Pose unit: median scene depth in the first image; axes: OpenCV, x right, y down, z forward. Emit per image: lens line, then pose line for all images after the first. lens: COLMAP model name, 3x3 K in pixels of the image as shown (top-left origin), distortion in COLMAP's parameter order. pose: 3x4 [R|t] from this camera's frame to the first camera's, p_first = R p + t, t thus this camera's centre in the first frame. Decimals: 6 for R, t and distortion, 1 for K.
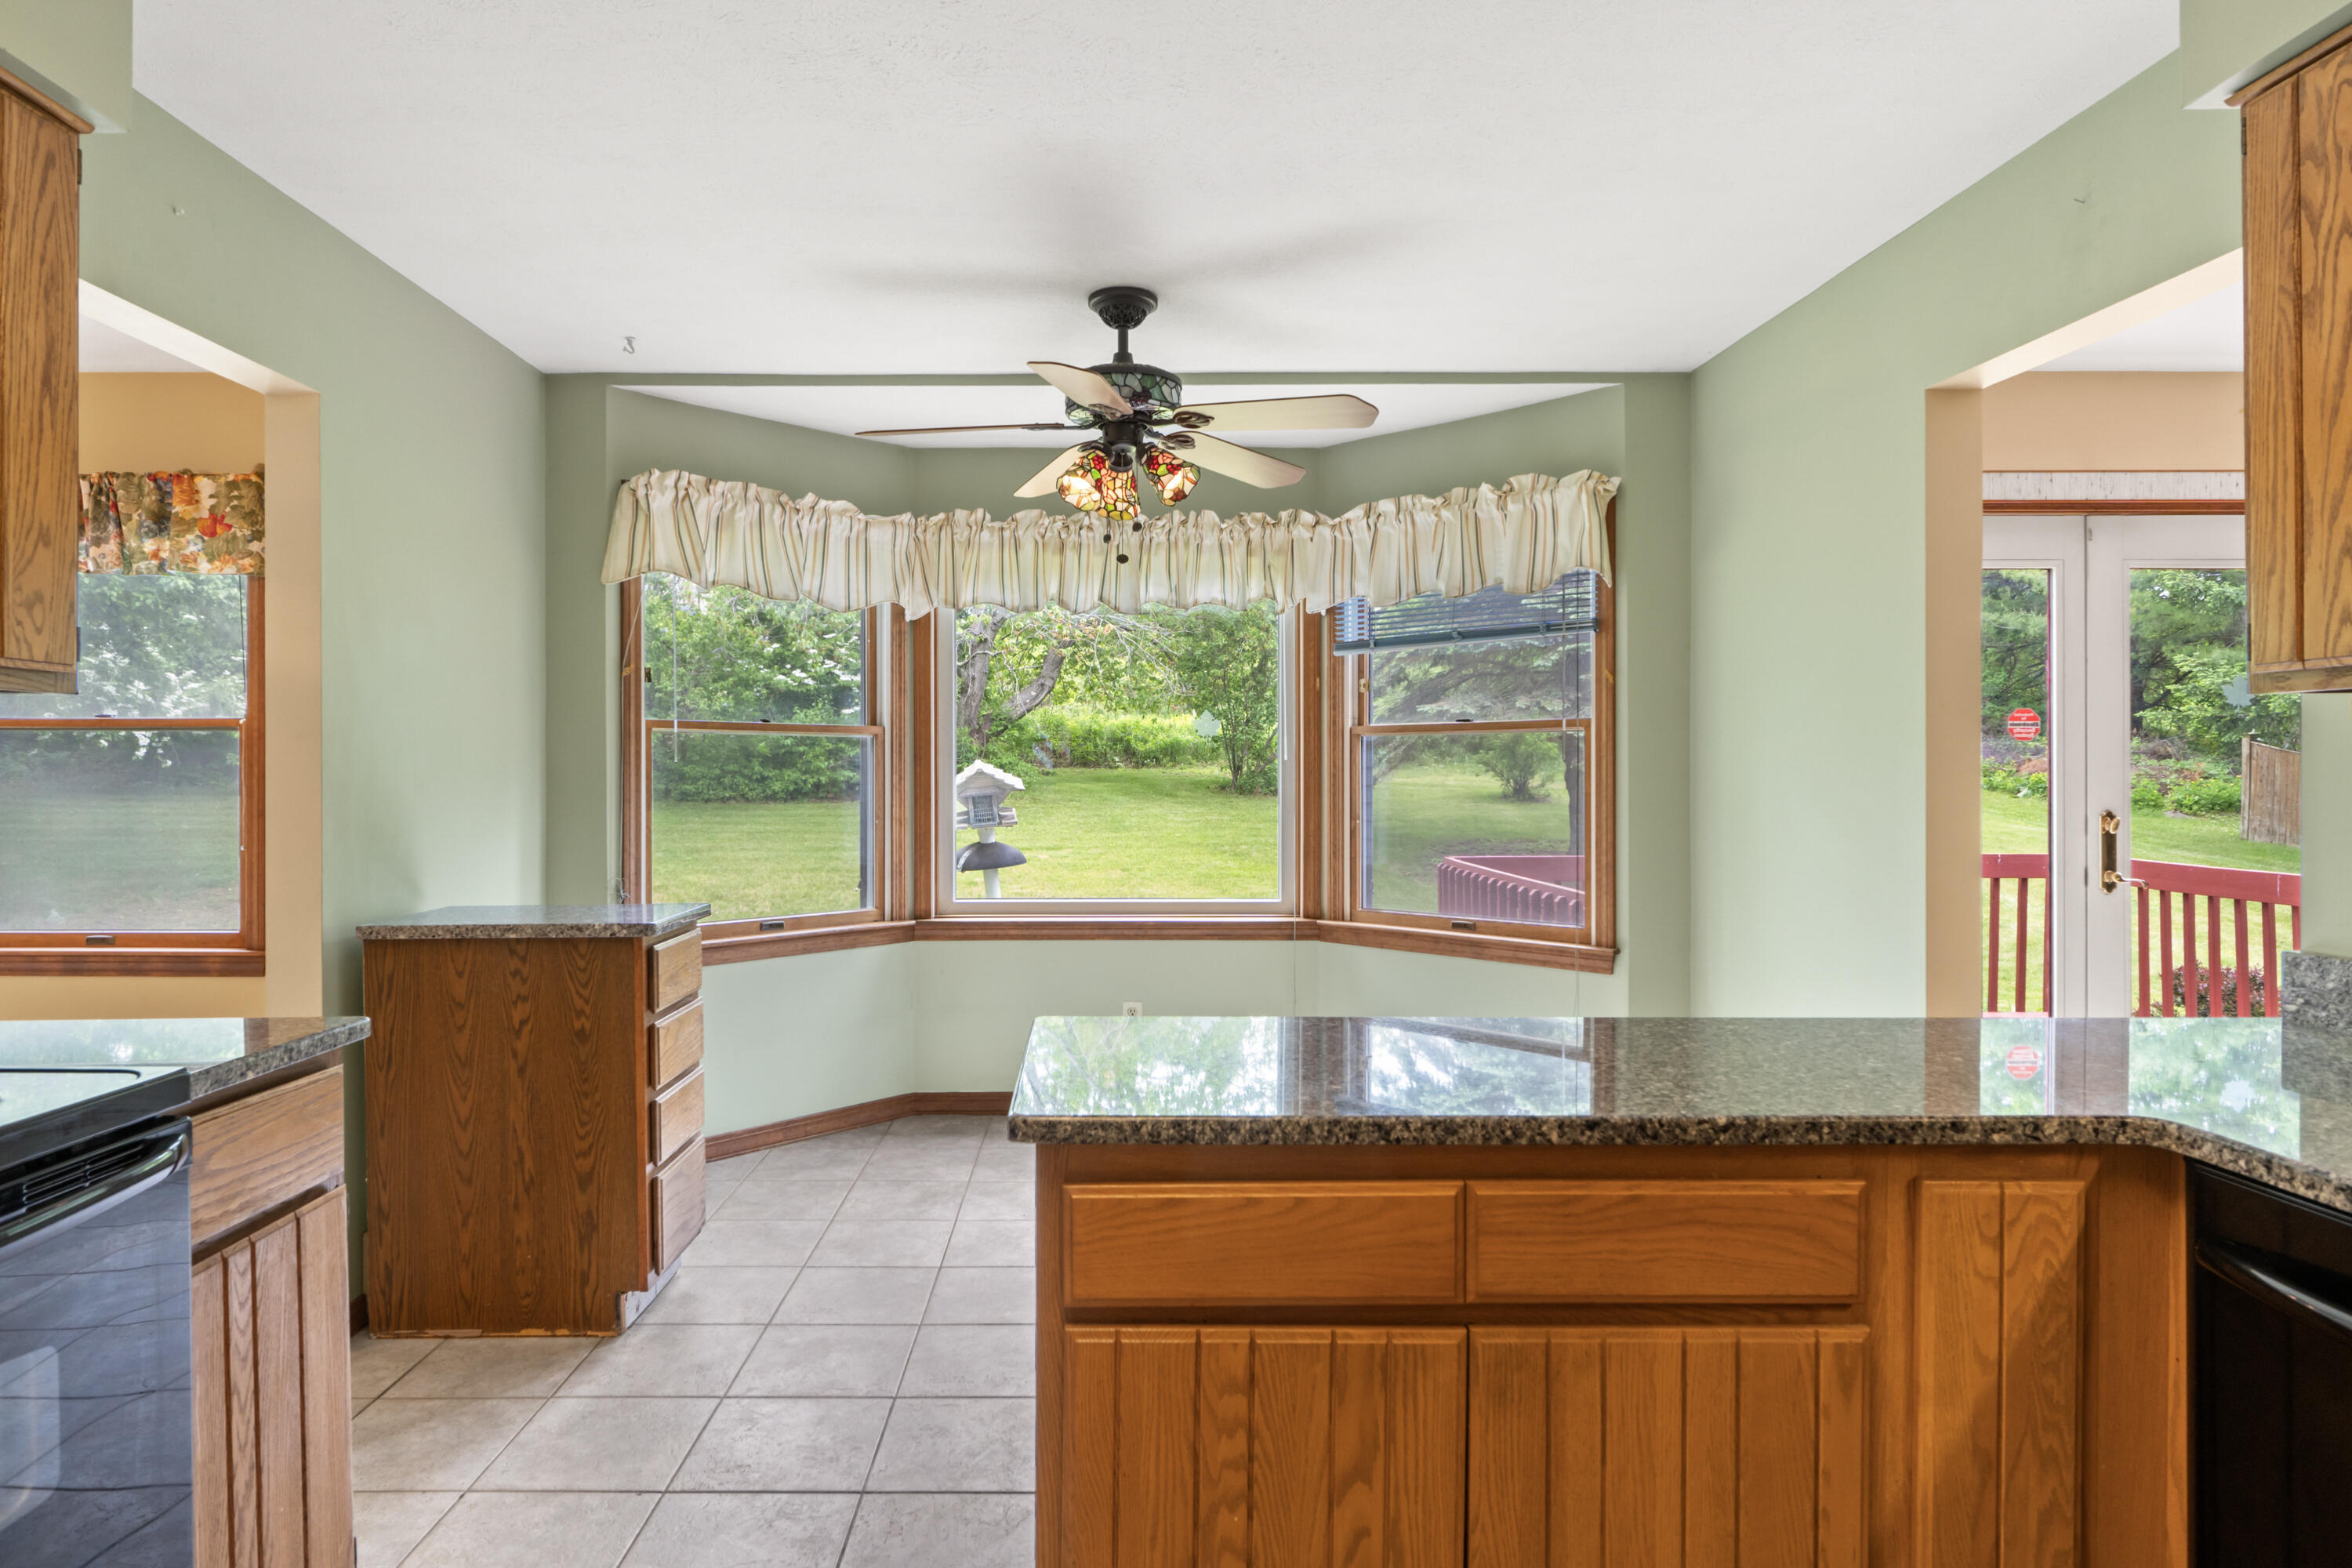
lens RADIAL K [[1353.7, 0, 1105.0], [0, 1353.7, 772.3], [0, 0, 1]] dist [0.007612, 0.002378]
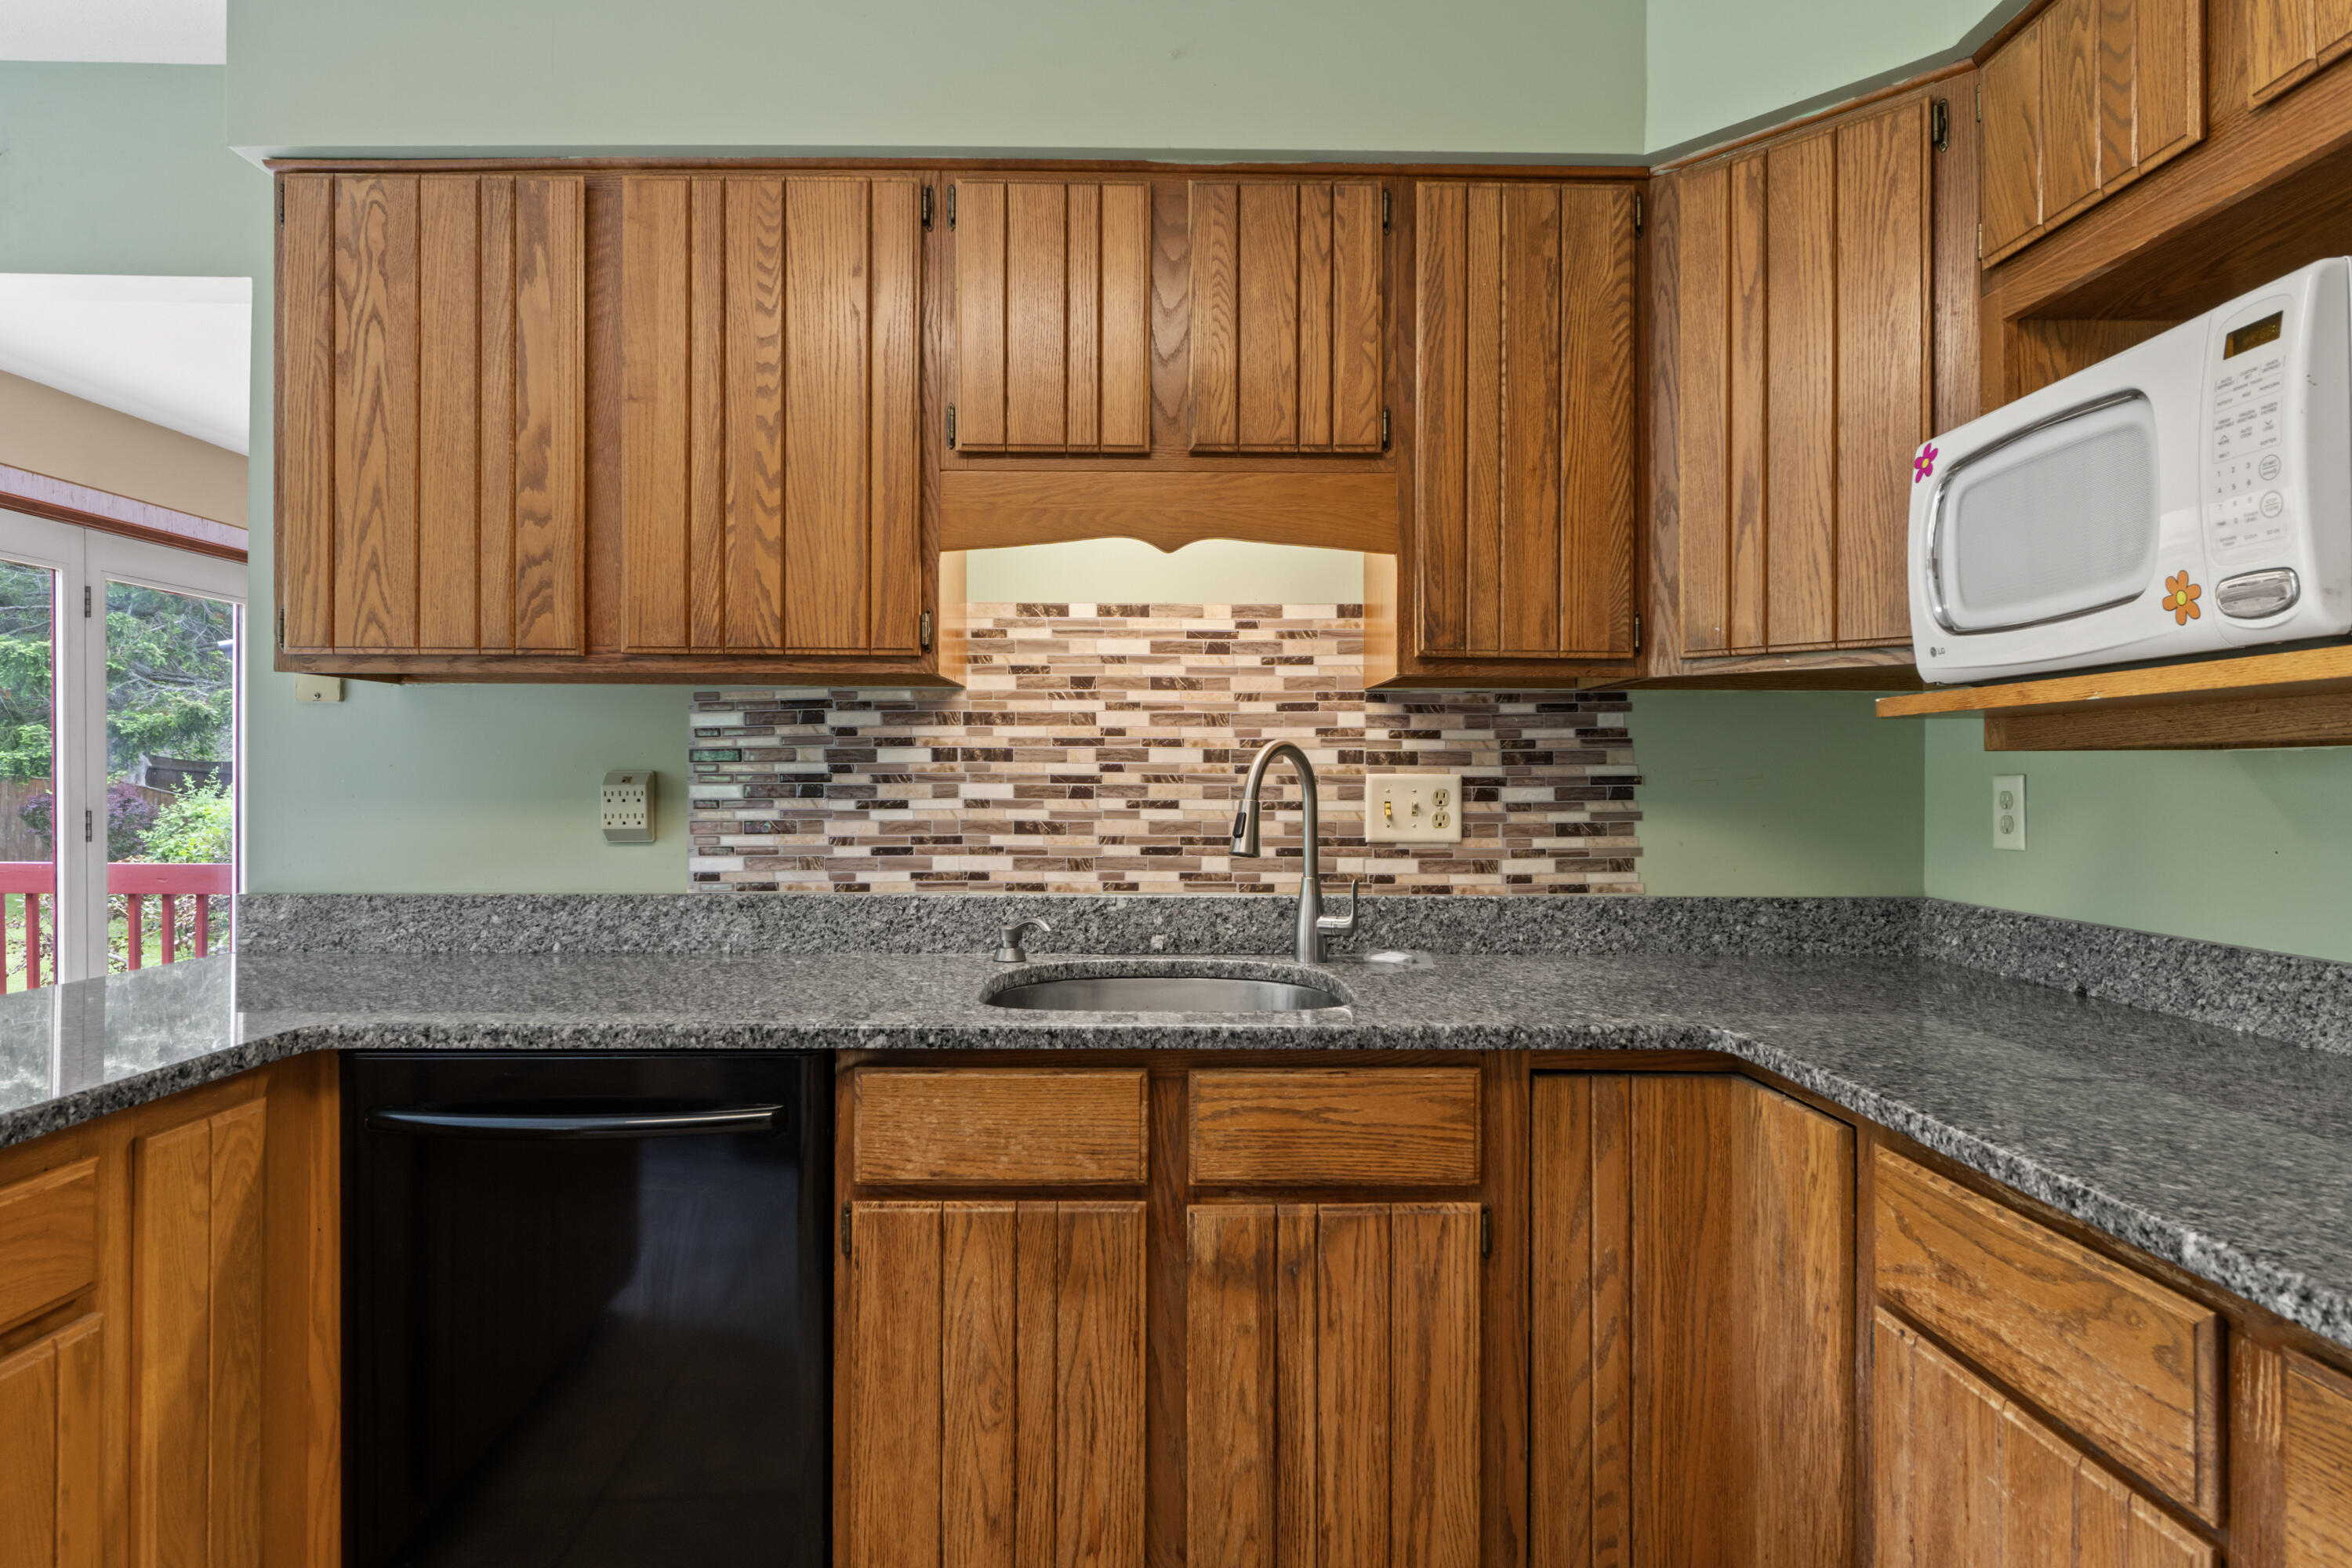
lens RADIAL K [[1249.7, 0, 1186.7], [0, 1249.7, 771.4], [0, 0, 1]] dist [-0.004466, 0.000492]
pose [[-0.003552, 0.006858, 0.999970, -0.106916], [-0.003524, 0.999970, -0.006871, 0.014918], [-0.999987, -0.003549, -0.003528, 0.094062]]
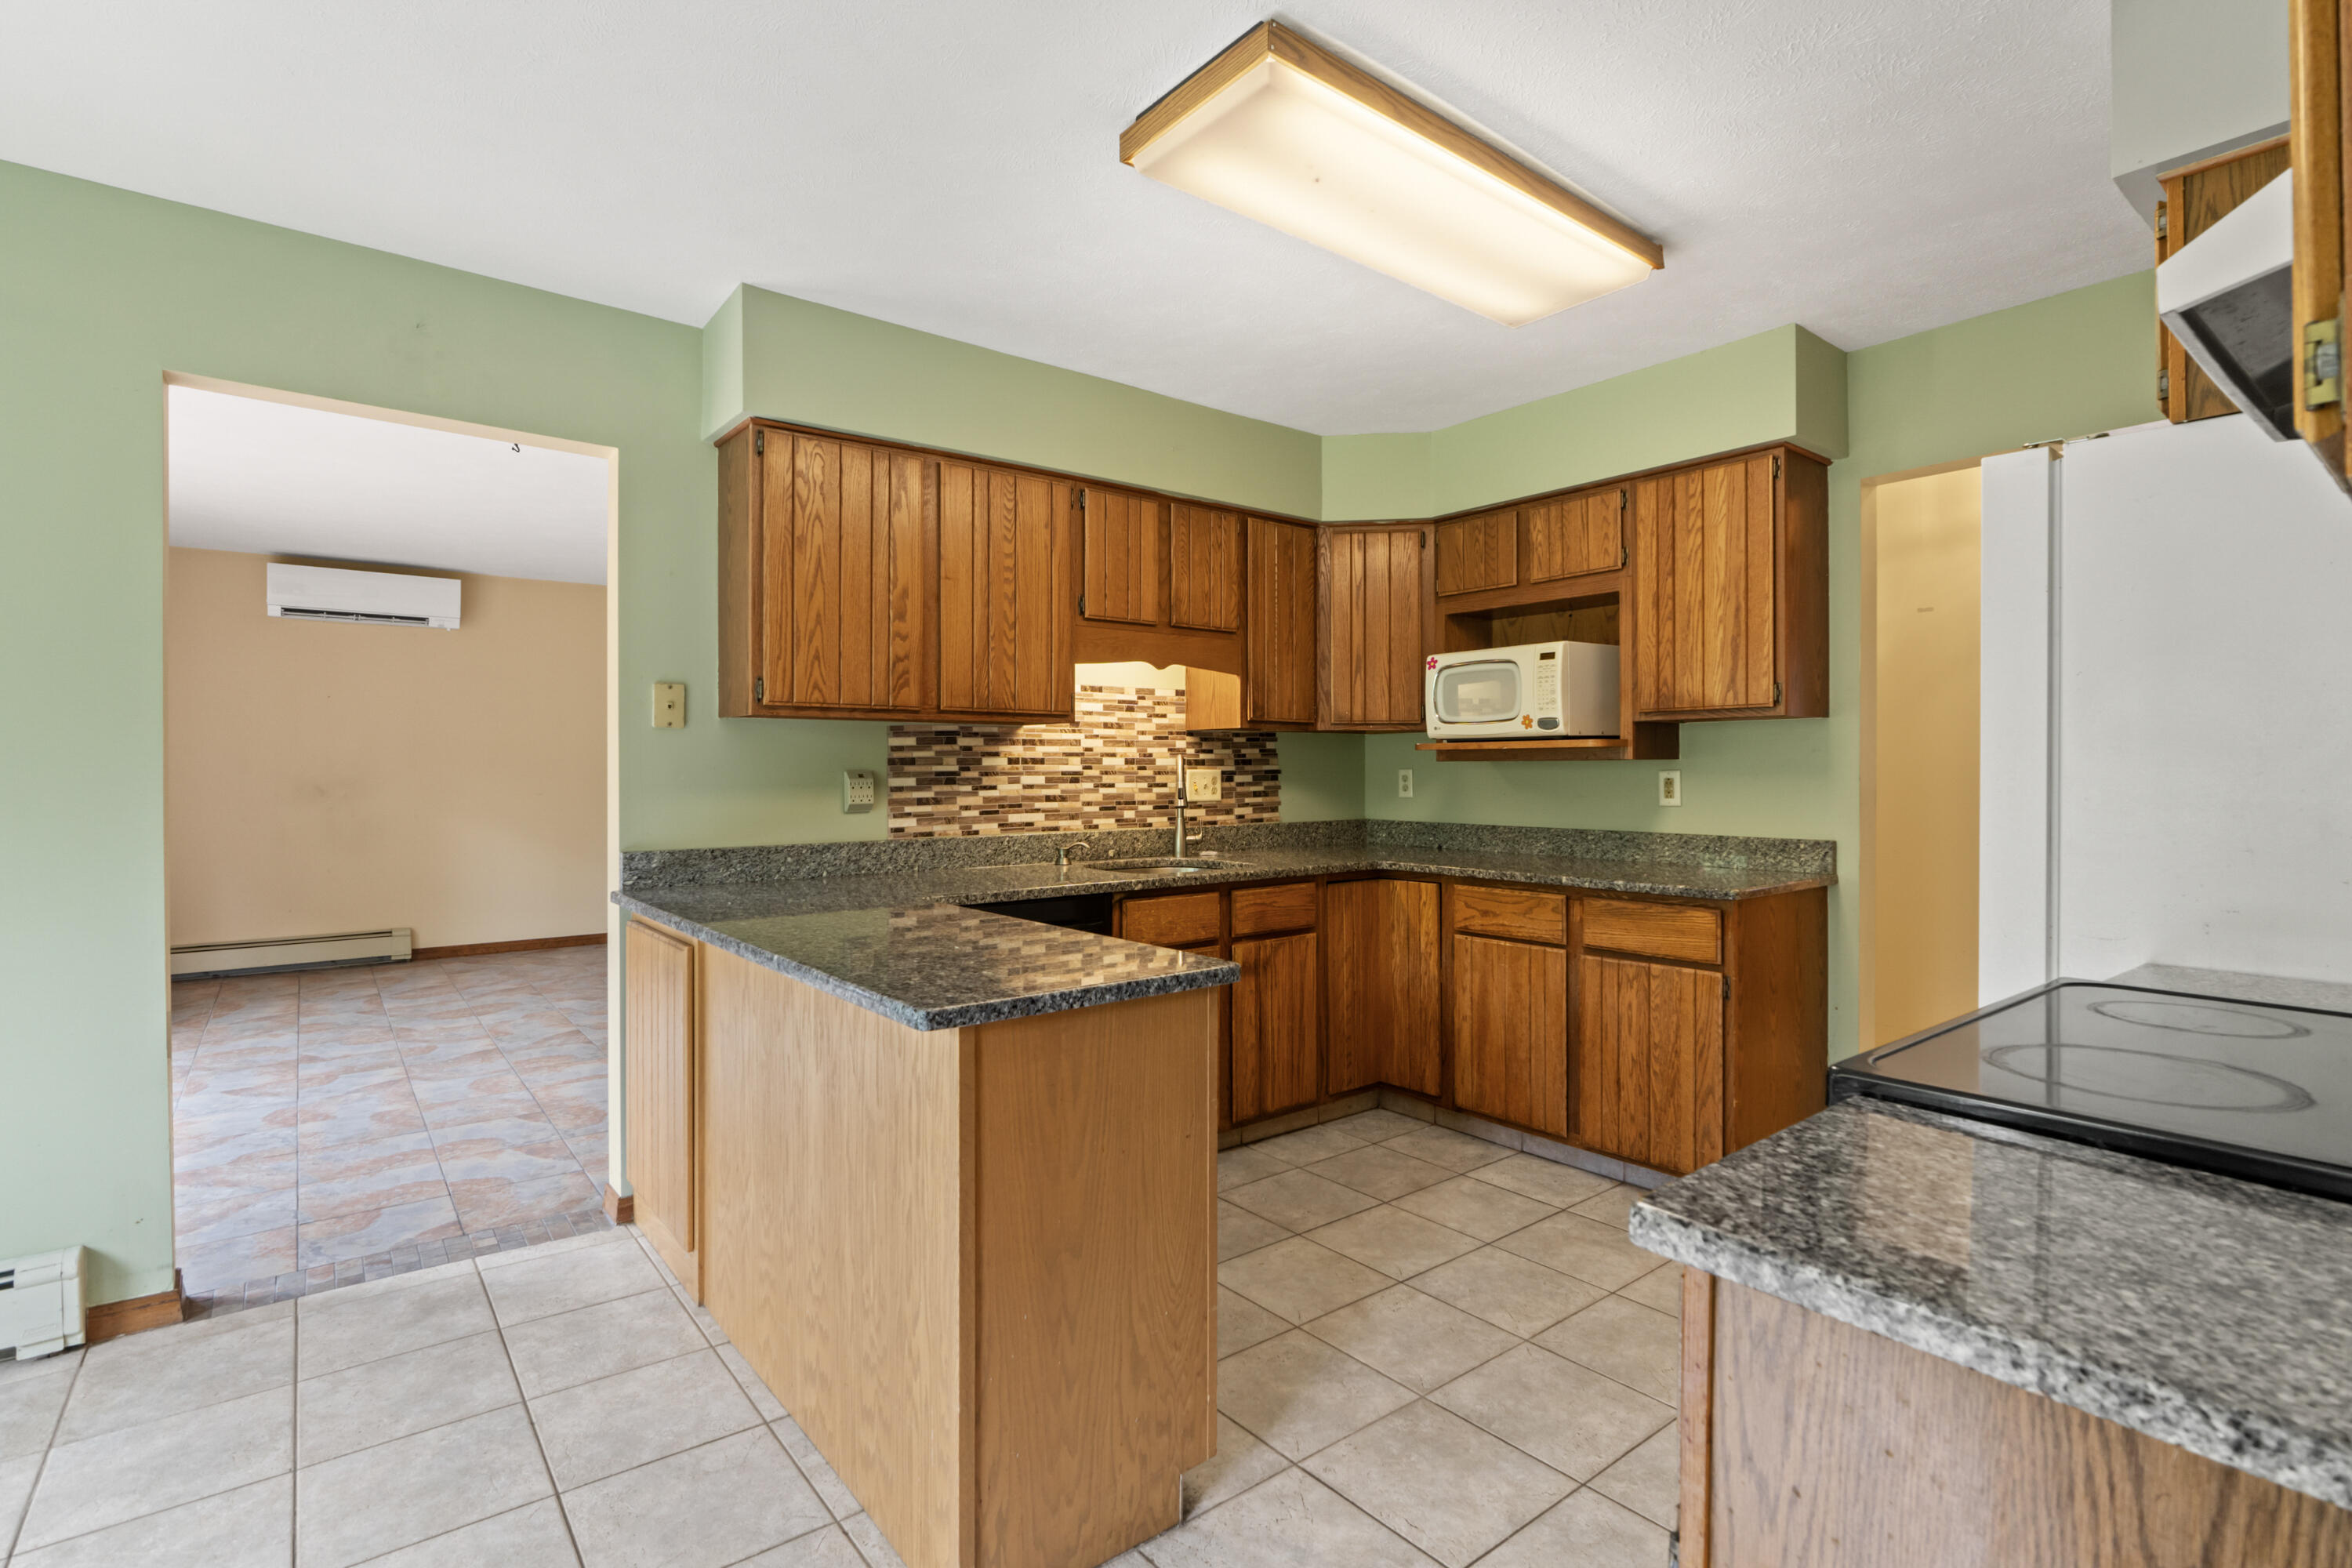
lens RADIAL K [[1114.0, 0, 1164.6], [0, 1114.0, 763.3], [0, 0, 1]] dist [0.001449, 0.002122]
pose [[-0.611600, 0.004849, 0.791152, -0.372031], [0.002392, 0.999988, -0.004280, 0.010322], [-0.791164, -0.000725, -0.611604, 0.671266]]
